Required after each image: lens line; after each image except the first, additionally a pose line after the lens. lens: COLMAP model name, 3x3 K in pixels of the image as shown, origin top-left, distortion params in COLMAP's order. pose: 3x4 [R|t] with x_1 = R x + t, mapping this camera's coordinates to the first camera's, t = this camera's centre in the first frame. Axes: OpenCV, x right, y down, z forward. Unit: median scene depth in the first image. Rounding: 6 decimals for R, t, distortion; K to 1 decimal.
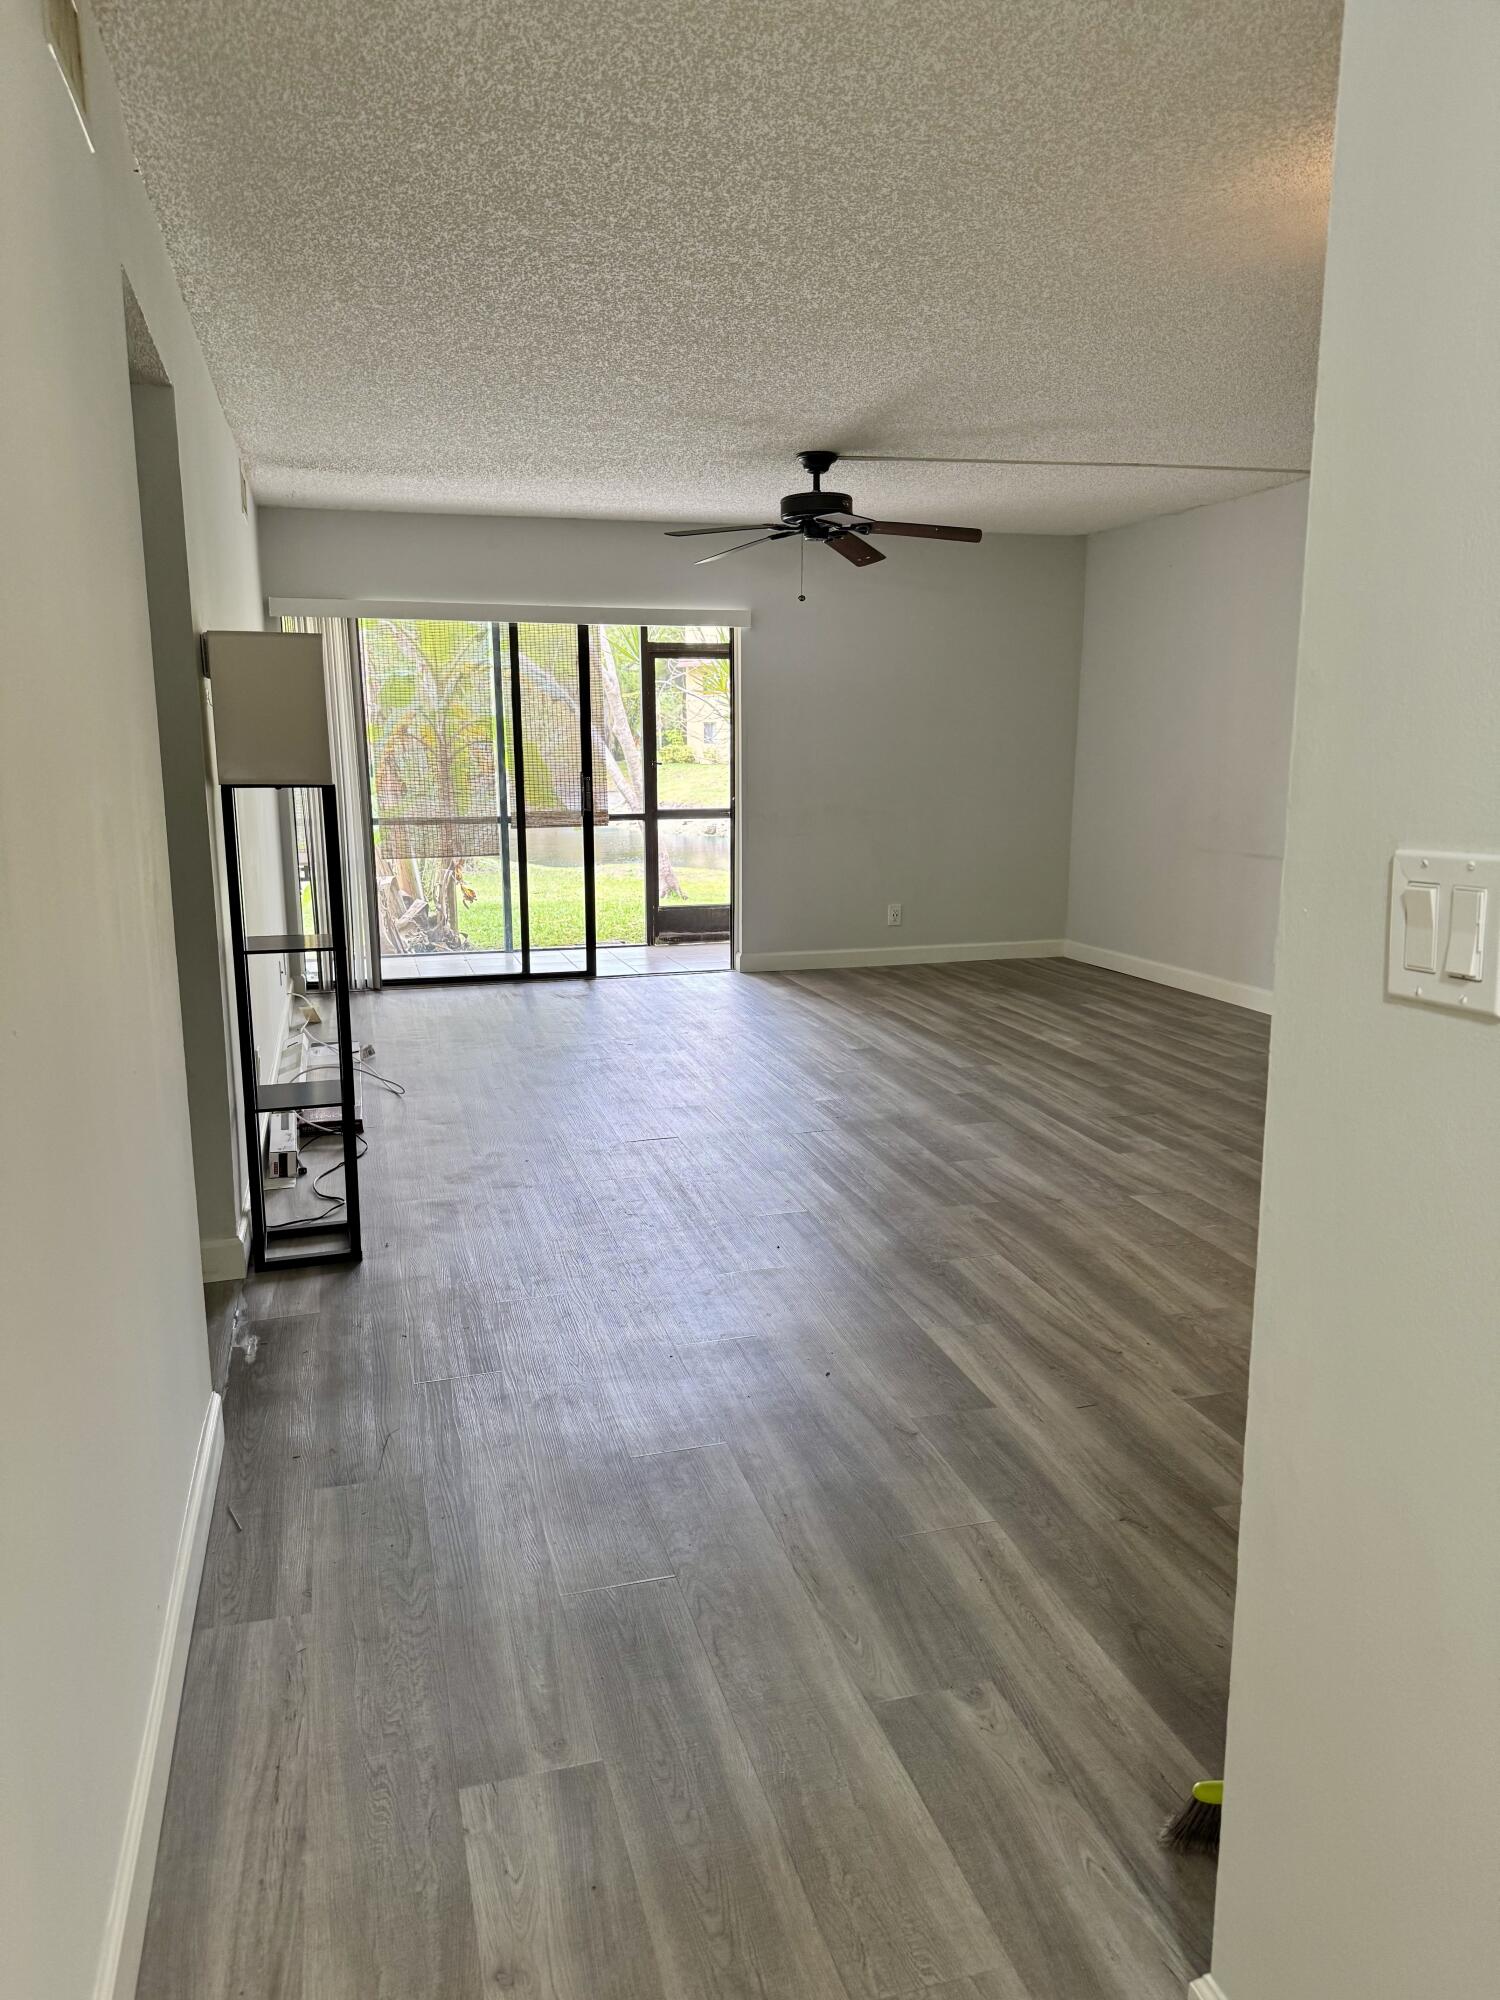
lens RADIAL K [[1402.9, 0, 750.0], [0, 1402.9, 1000.0], [0, 0, 1]] dist [0.056997, -0.080190]
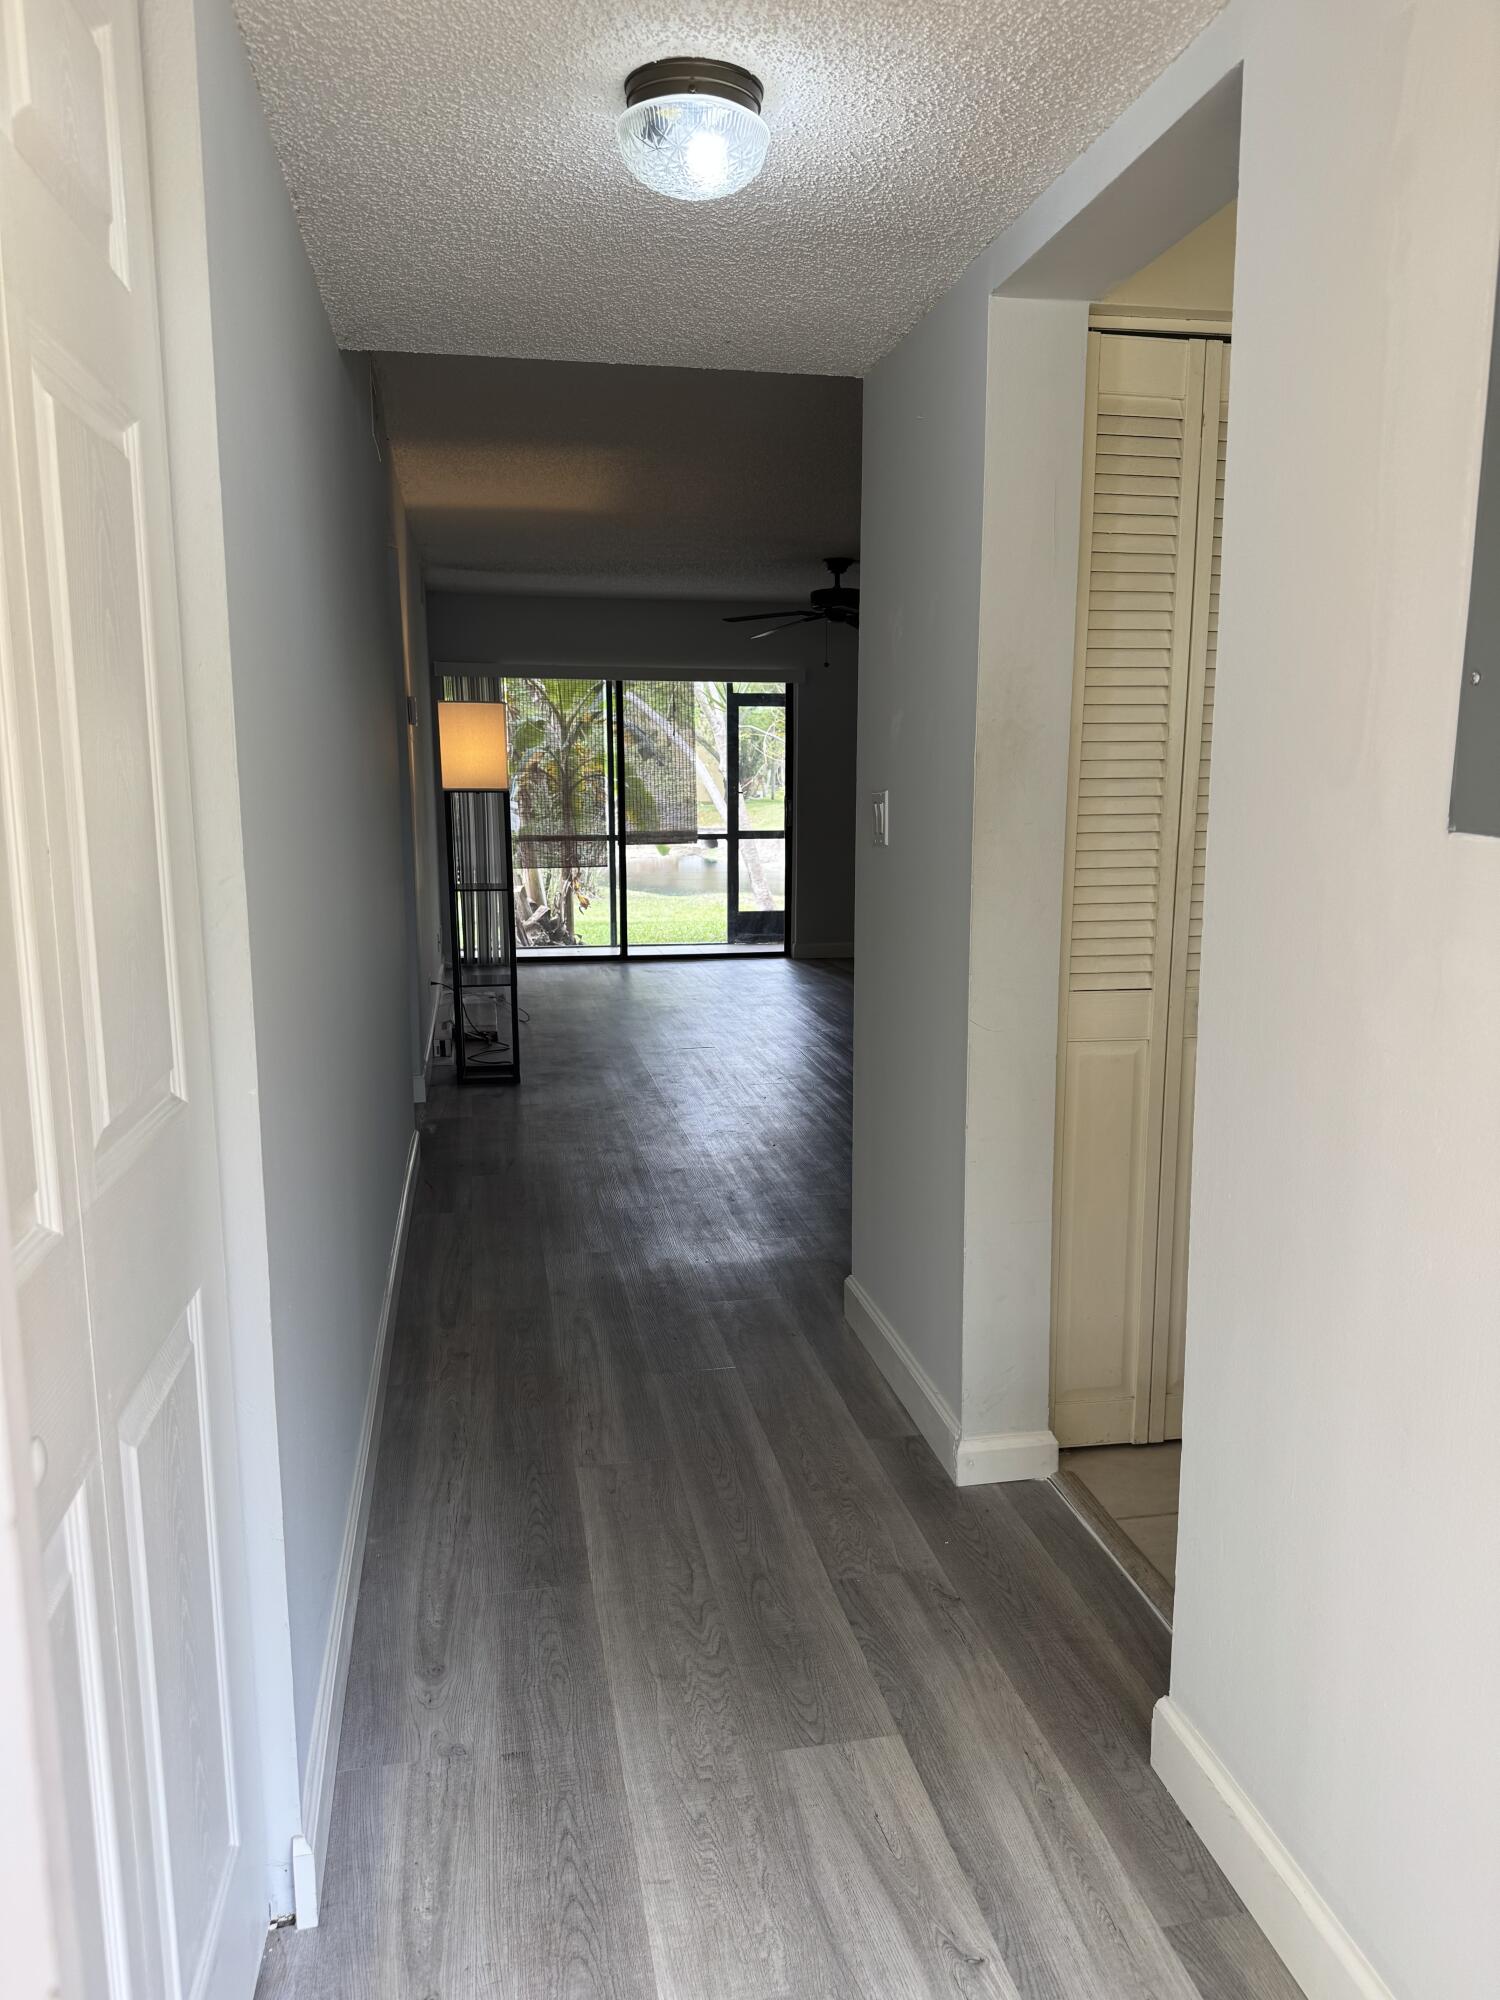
lens RADIAL K [[1395.0, 0, 750.0], [0, 1395.0, 1000.0], [0, 0, 1]] dist [0.070396, -0.126781]
pose [[0.996216, 0.016383, -0.085350, 0.106539], [-0.018723, 0.999468, -0.026692, 0.090422], [0.084868, 0.028189, 0.995993, -0.414627]]
